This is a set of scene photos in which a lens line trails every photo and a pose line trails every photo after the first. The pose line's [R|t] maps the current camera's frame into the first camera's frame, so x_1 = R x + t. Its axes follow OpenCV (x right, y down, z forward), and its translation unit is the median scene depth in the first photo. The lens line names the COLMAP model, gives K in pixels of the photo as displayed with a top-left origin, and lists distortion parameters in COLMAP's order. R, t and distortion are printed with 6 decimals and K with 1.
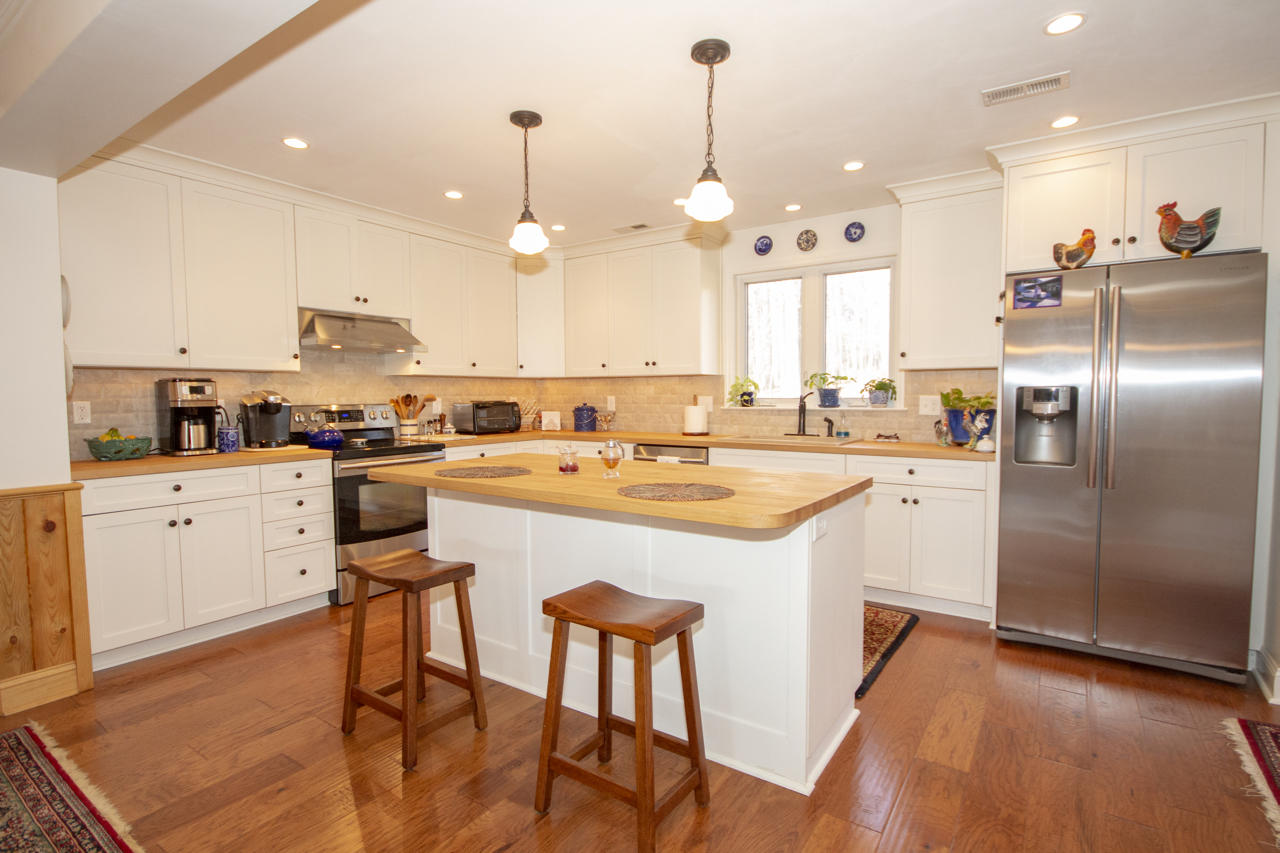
lens RADIAL K [[619.5, 0, 638.3], [0, 619.5, 426.0], [0, 0, 1]] dist [-0.003171, -0.000930]
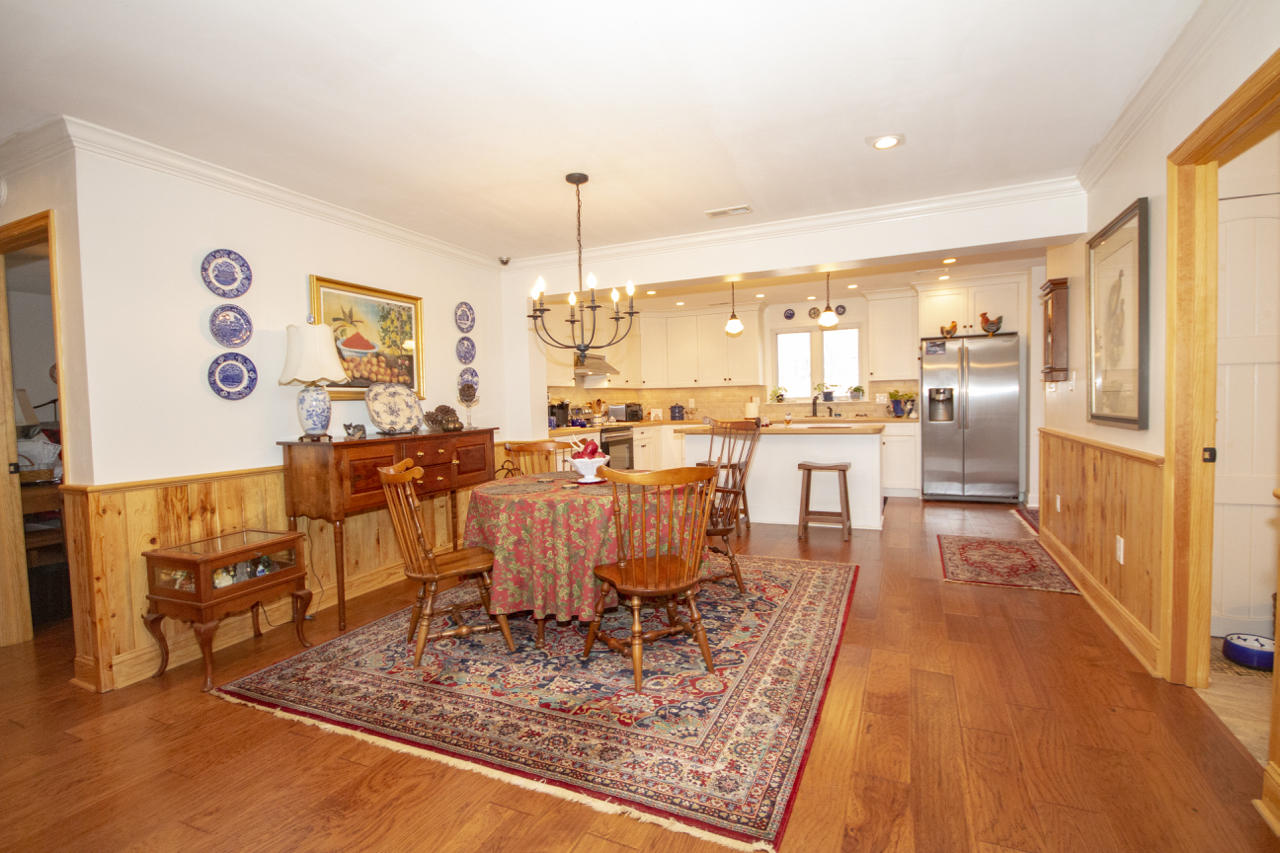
lens RADIAL K [[592.2, 0, 645.2], [0, 592.2, 426.0], [0, 0, 1]] dist [0.001470, 0.001093]
pose [[0.983319, -0.028070, 0.179709, -0.578895], [0.030370, 0.999488, -0.010061, 0.047085], [-0.179335, 0.015351, 0.983668, -0.686900]]
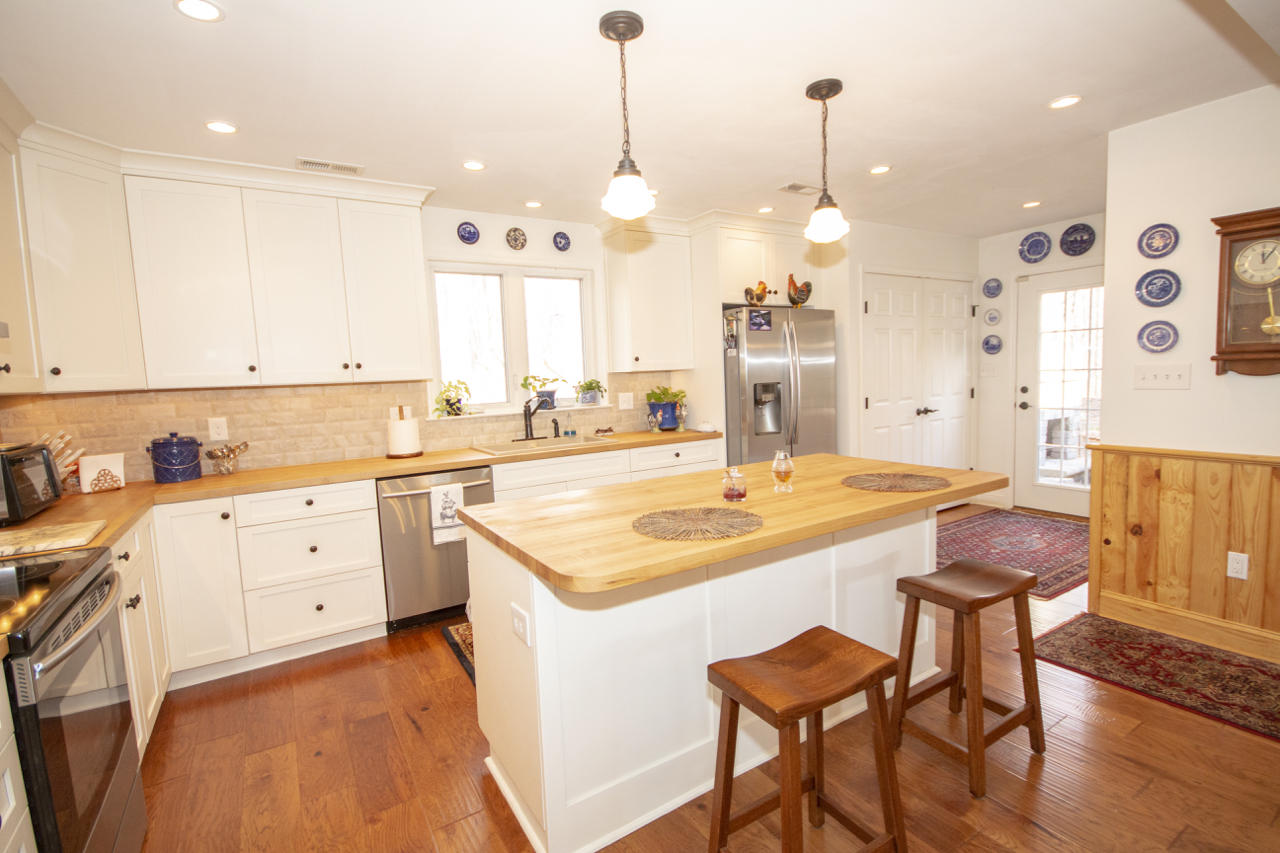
lens RADIAL K [[592.2, 0, 647.7], [0, 592.2, 425.6], [0, 0, 1]] dist [0.001470, 0.001093]
pose [[0.383589, -0.093050, 0.918804, -0.540716], [0.085520, 0.994215, 0.064983, -0.053377], [-0.919535, 0.053650, 0.389328, 0.478354]]
